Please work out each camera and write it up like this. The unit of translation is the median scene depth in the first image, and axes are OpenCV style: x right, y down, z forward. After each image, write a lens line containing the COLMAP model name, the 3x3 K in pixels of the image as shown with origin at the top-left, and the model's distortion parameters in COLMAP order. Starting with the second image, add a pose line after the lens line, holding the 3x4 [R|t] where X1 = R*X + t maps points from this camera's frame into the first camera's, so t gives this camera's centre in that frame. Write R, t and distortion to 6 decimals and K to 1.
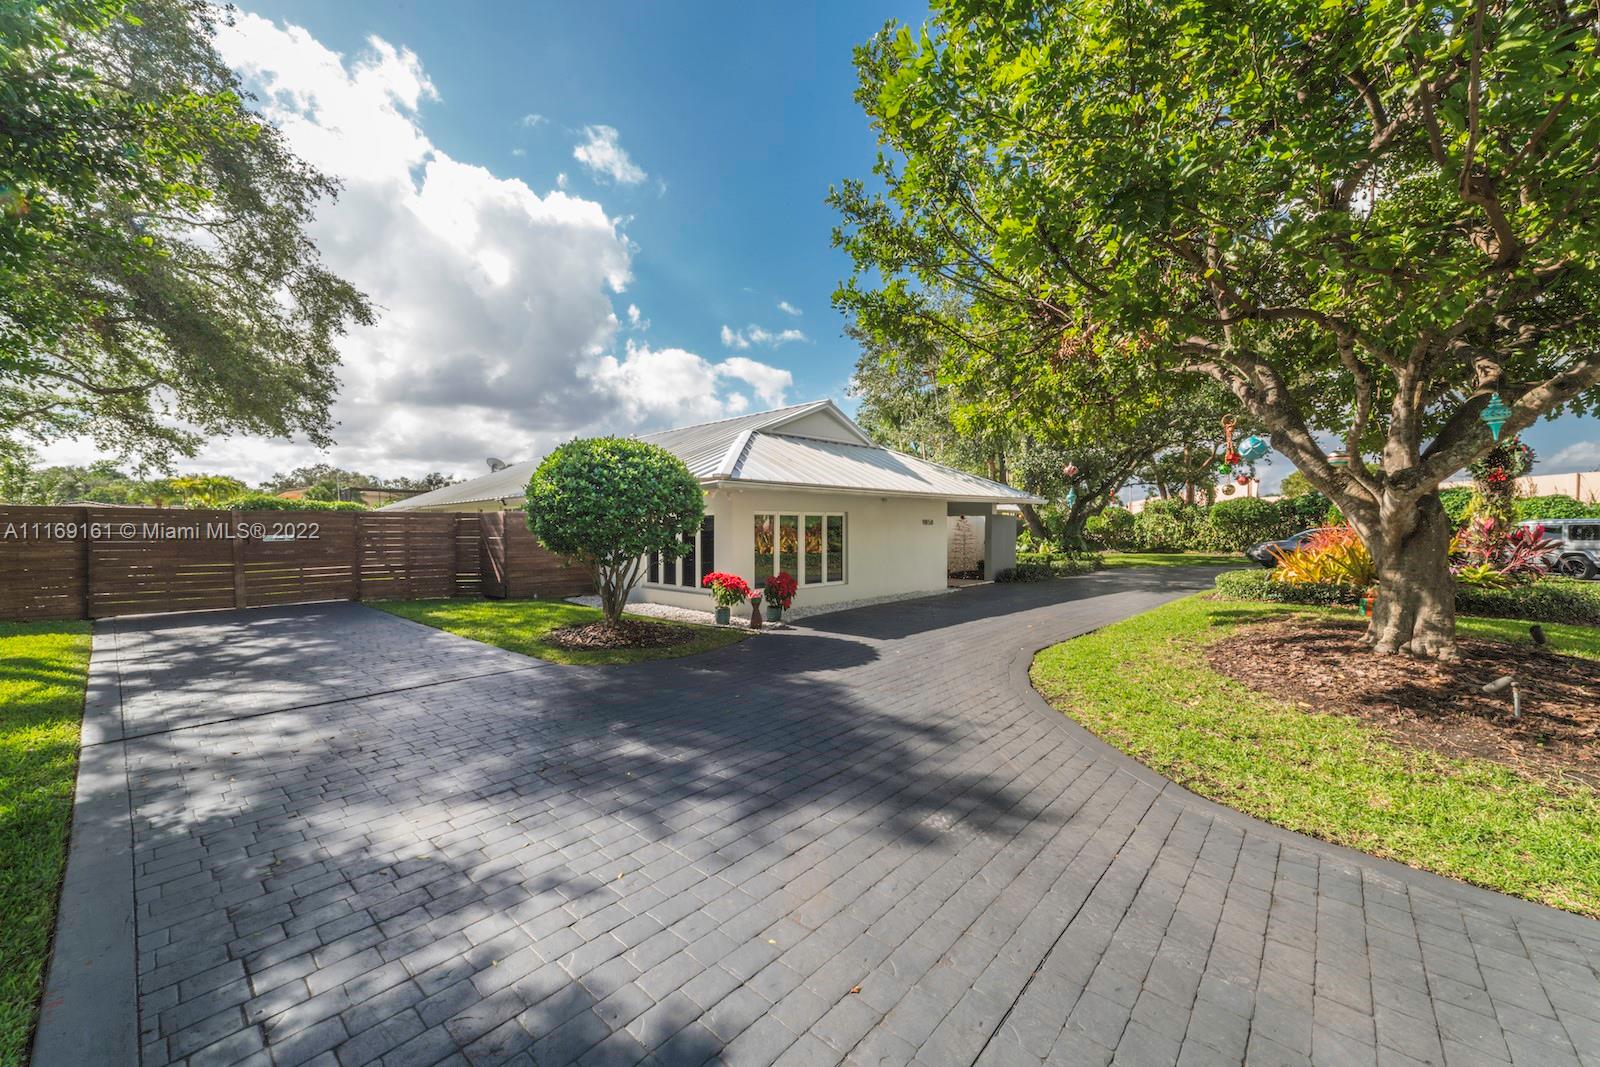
lens RADIAL K [[608.7, 0, 805.9], [0, 608.7, 531.6], [0, 0, 1]] dist [-0.006517, 0.001355]
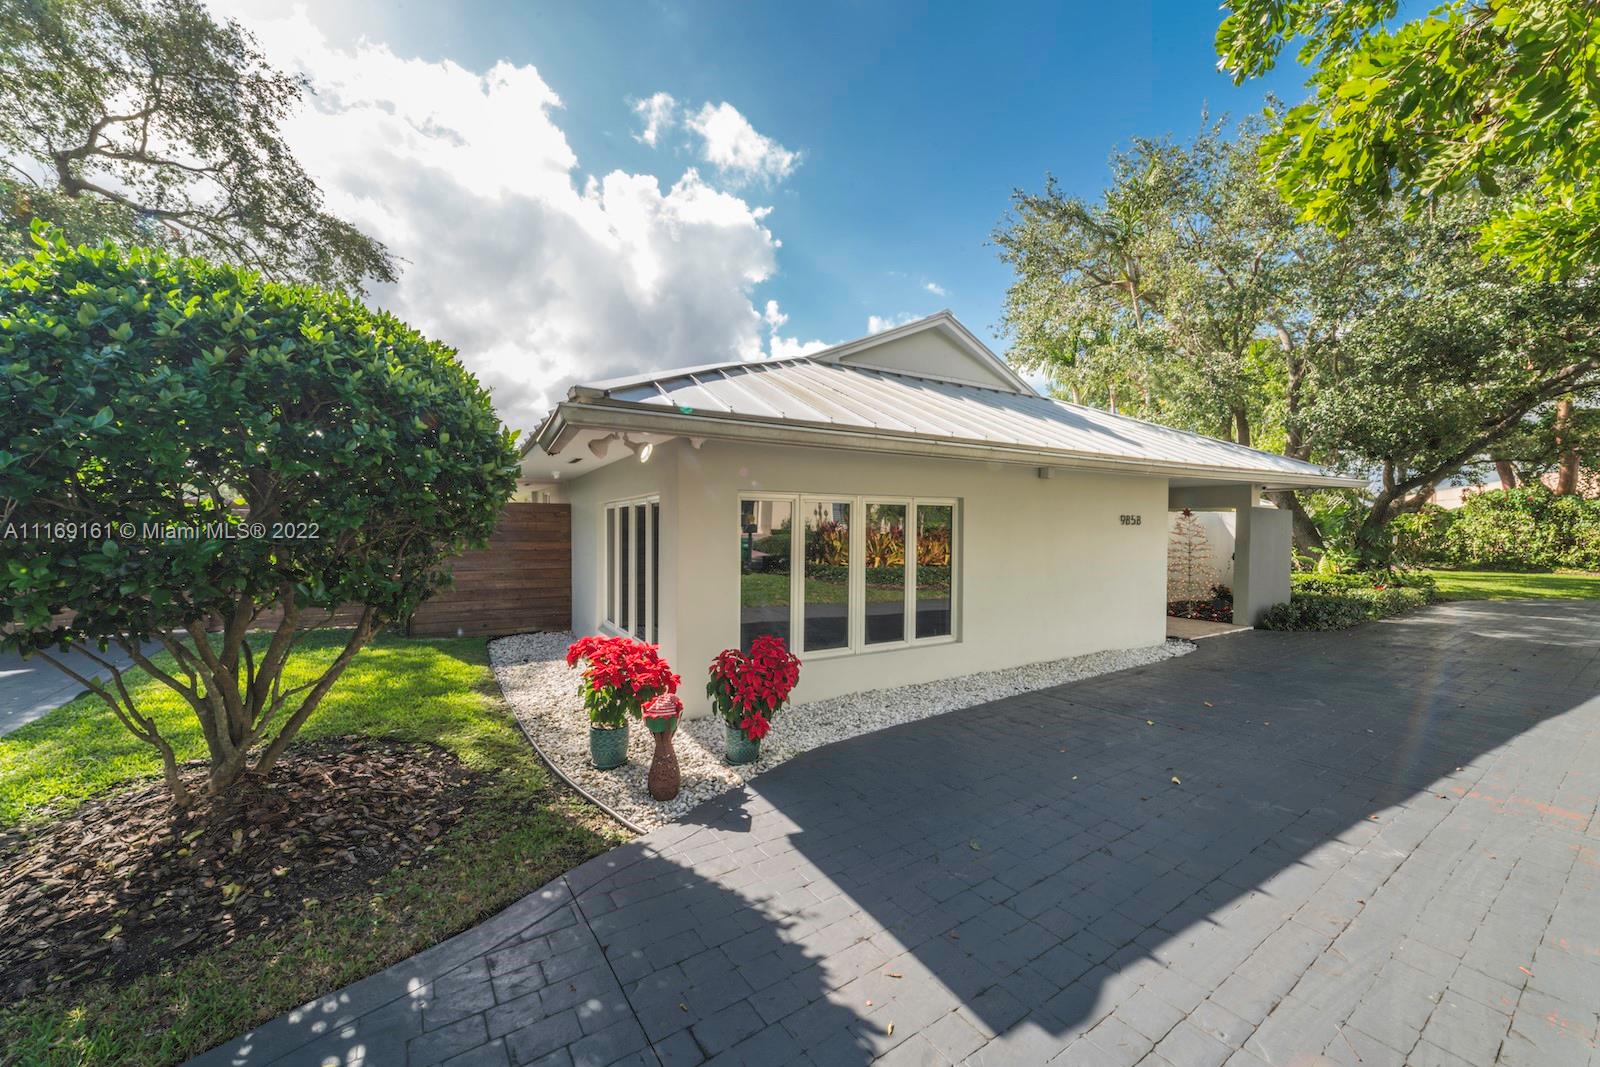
lens RADIAL K [[608.7, 0, 784.1], [0, 608.7, 537.0], [0, 0, 1]] dist [-0.006517, 0.001355]
pose [[0.960704, 0.013674, -0.277237, 0.045739], [-0.010555, 0.999863, 0.012736, -0.002818], [0.277373, -0.009310, 0.960717, 0.326959]]
